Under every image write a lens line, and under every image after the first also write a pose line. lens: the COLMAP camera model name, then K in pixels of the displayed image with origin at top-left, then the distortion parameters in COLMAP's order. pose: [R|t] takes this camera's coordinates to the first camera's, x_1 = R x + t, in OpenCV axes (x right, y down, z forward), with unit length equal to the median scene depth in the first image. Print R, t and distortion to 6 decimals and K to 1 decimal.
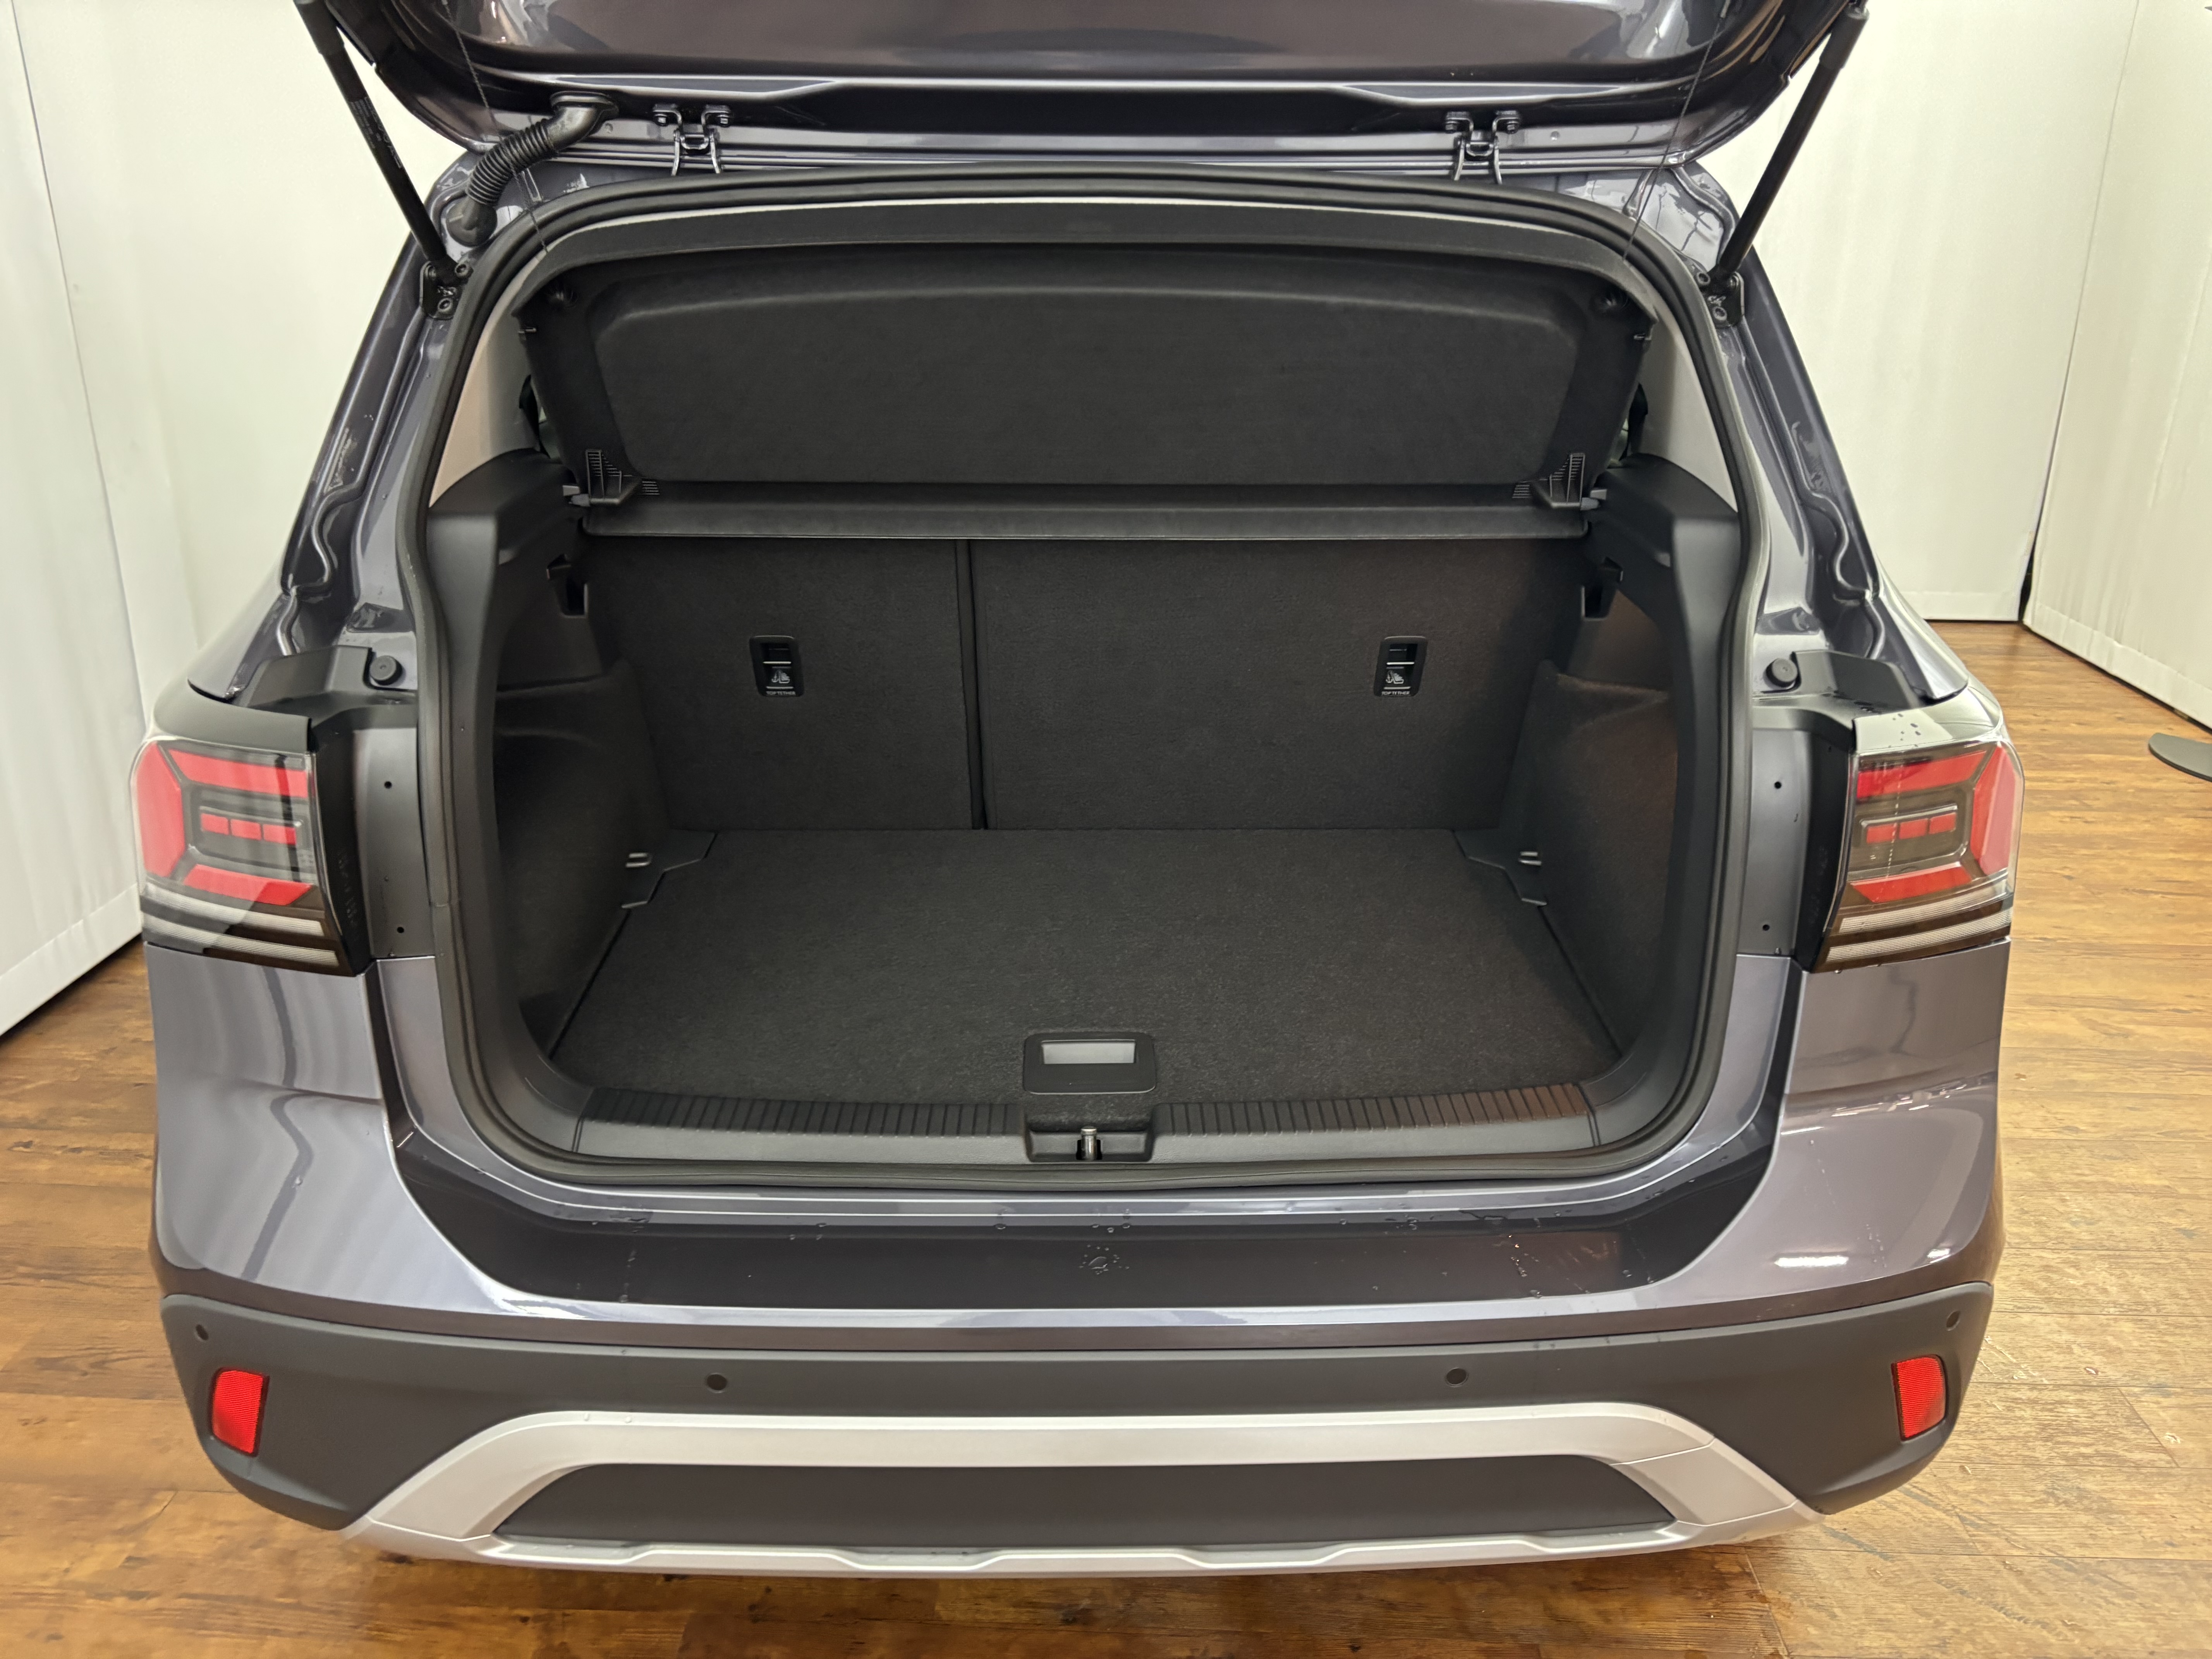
lens RADIAL K [[1675.6, 0, 1114.4], [0, 1675.6, 843.6], [0, 0, 1]] dist [0.069596, -0.080323]
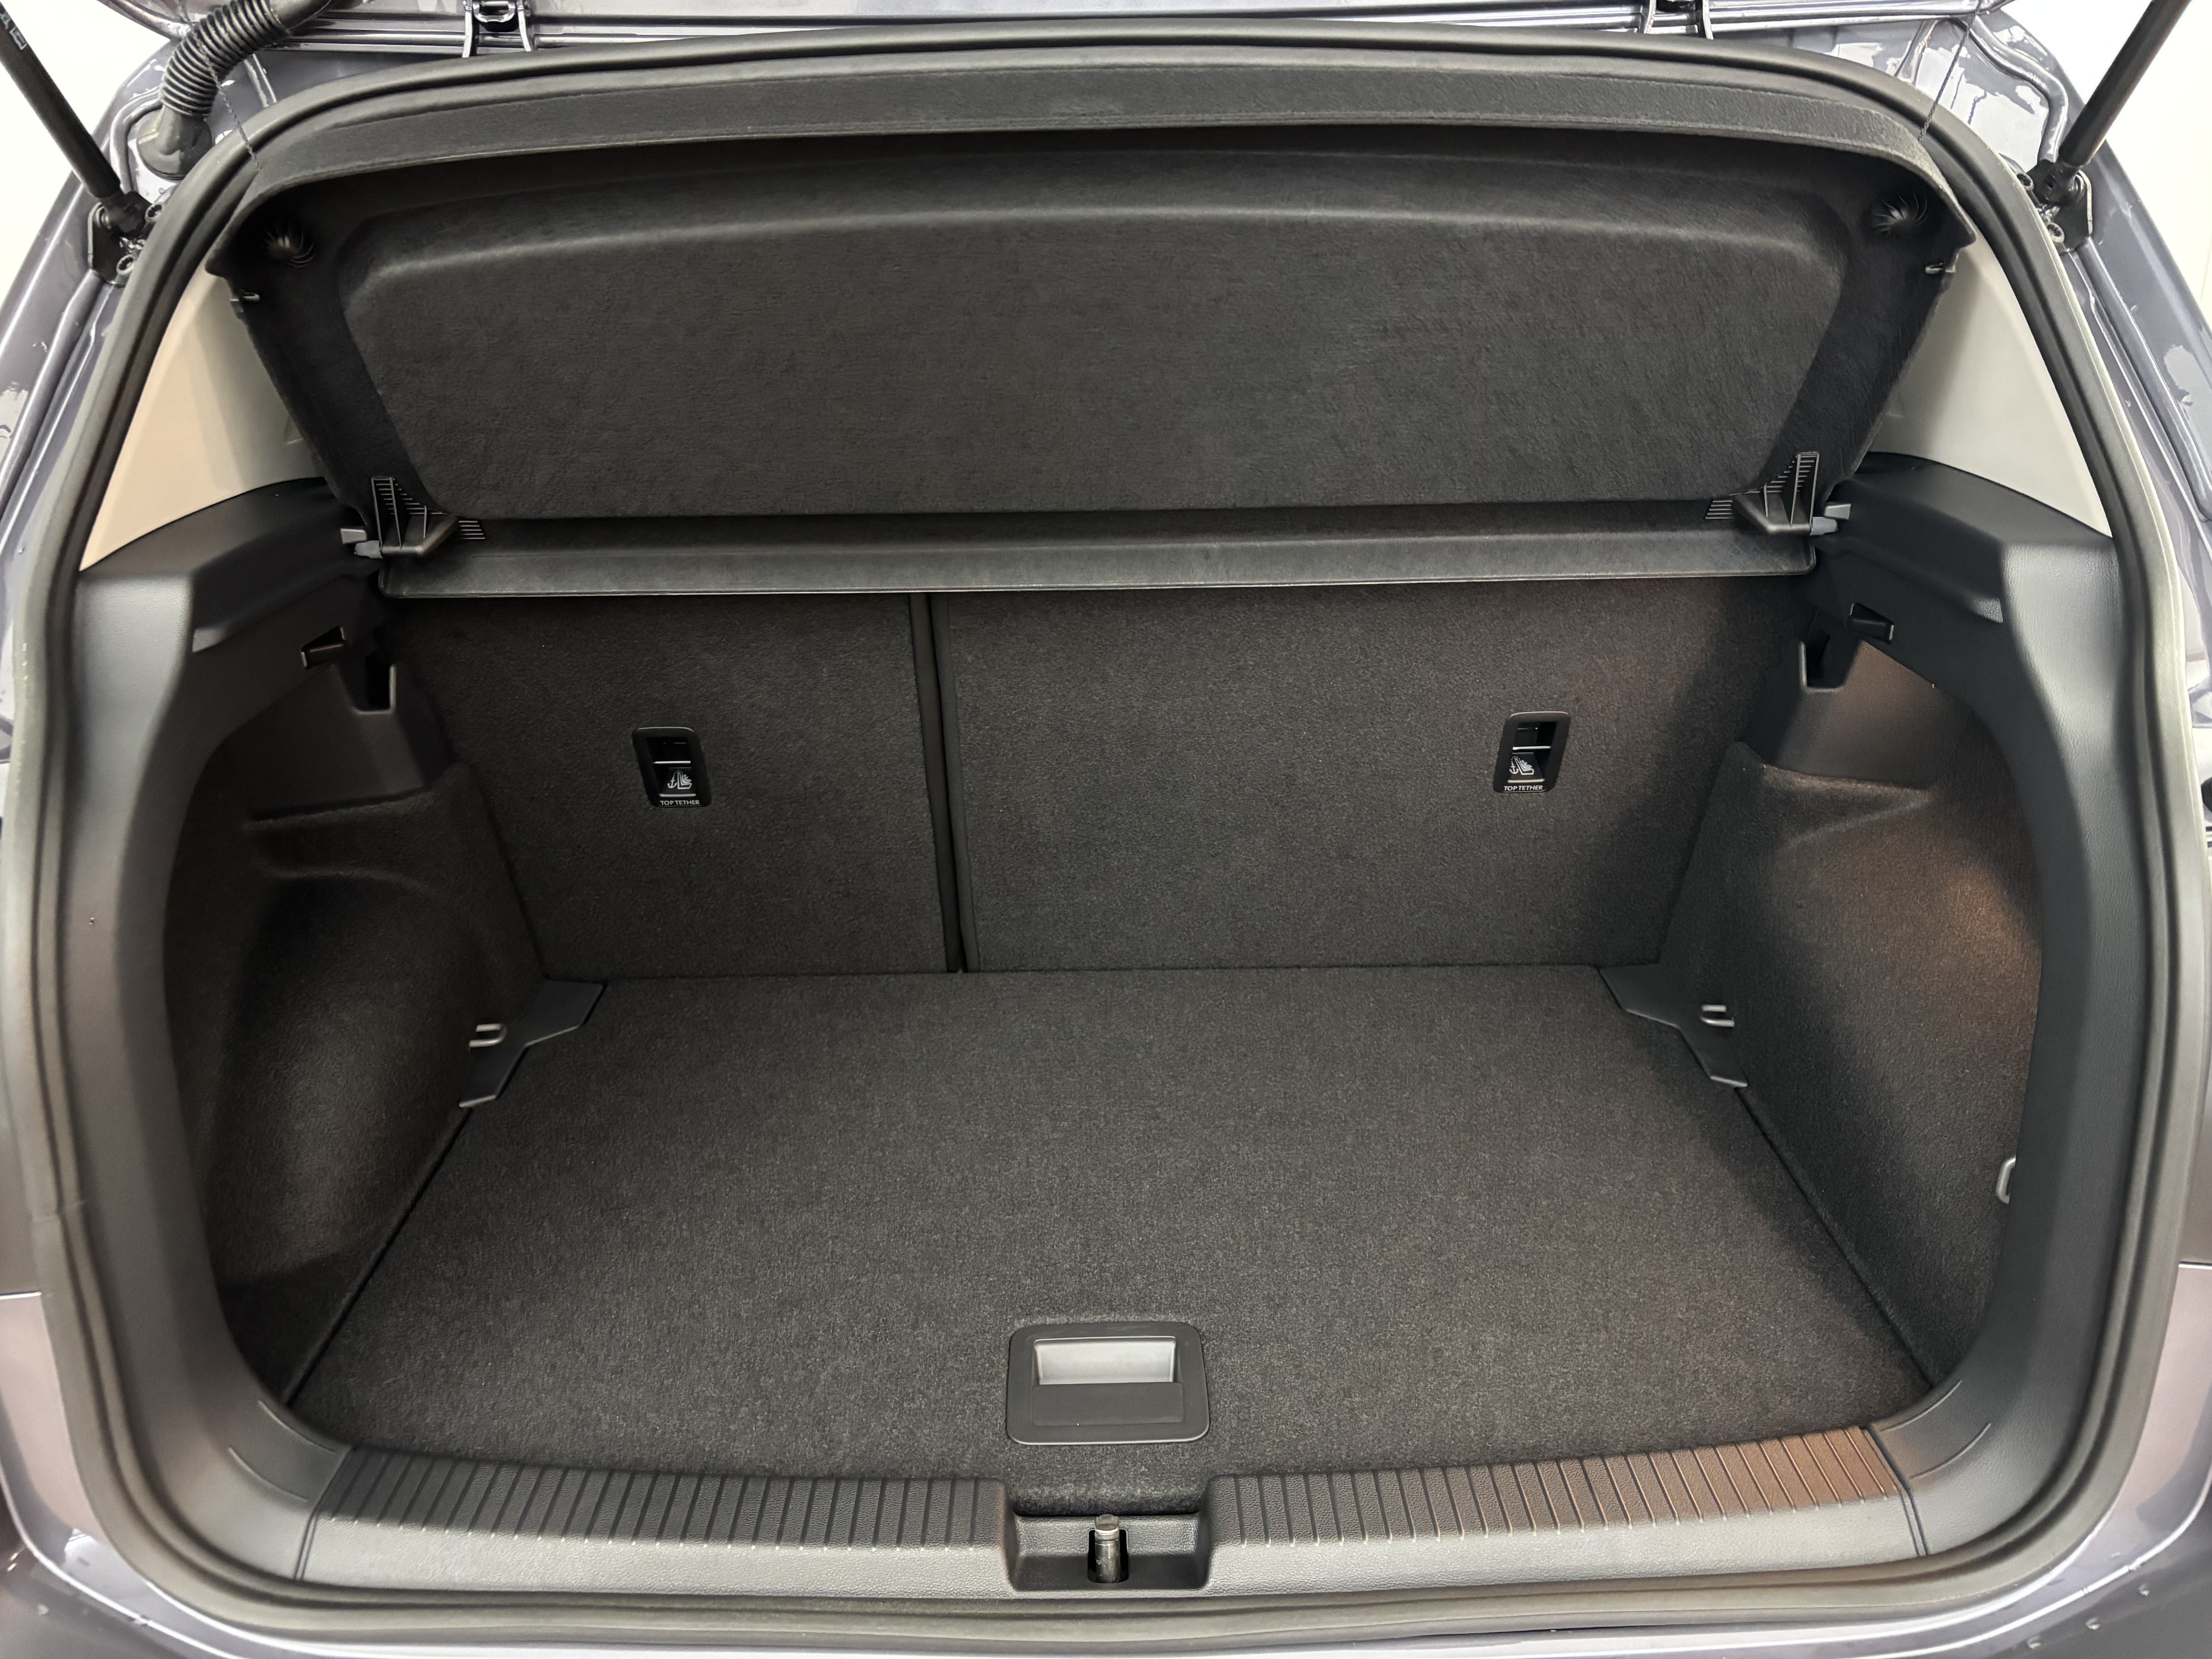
lens RADIAL K [[1679.3, 0, 1095.8], [0, 1679.3, 846.4], [0, 0, 1]] dist [0.011947, 0.003669]
pose [[0.999619, -0.015310, -0.022967, -0.000839], [0.015033, 0.999813, -0.012146, -0.068560], [0.023149, 0.011796, 0.999662, 0.317153]]
